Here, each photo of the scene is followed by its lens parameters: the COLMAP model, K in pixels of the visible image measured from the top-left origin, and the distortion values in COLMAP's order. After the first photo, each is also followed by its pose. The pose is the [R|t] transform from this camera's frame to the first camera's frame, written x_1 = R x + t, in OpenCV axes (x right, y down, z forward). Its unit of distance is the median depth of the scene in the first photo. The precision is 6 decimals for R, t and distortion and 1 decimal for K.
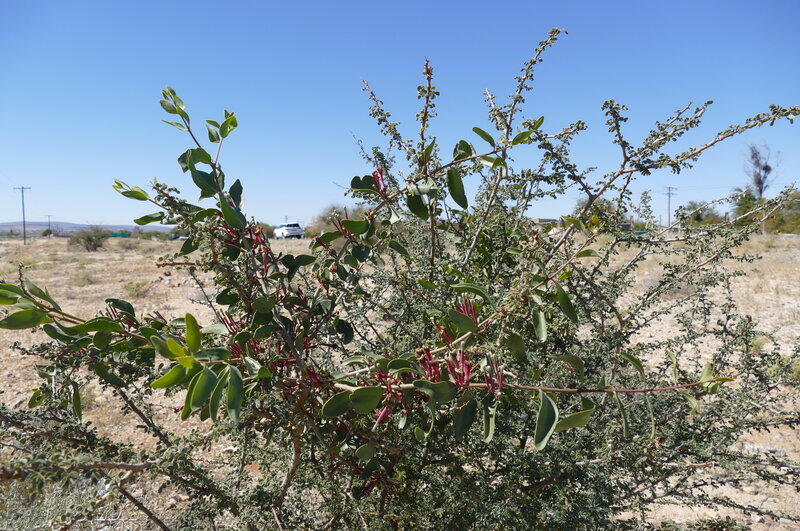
lens RADIAL K [[565.9, 0, 400.0], [0, 565.9, 265.5], [0, 0, 1]] dist [0.001026, -0.006080]
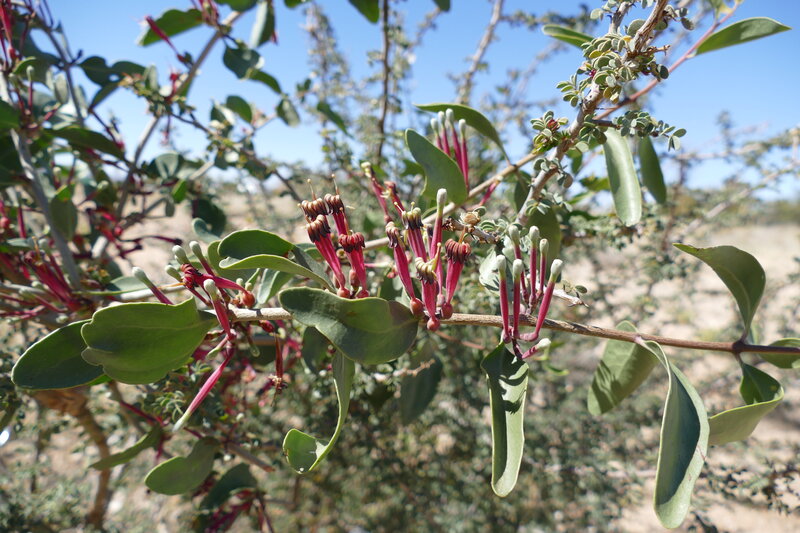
lens RADIAL K [[565.9, 0, 400.0], [0, 565.9, 266.5], [0, 0, 1]] dist [0.001026, -0.006080]
pose [[0.994822, 0.062502, 0.080142, 0.051702], [-0.068517, 0.994854, 0.074635, 0.133854], [-0.075064, -0.079740, 0.993985, 0.560495]]
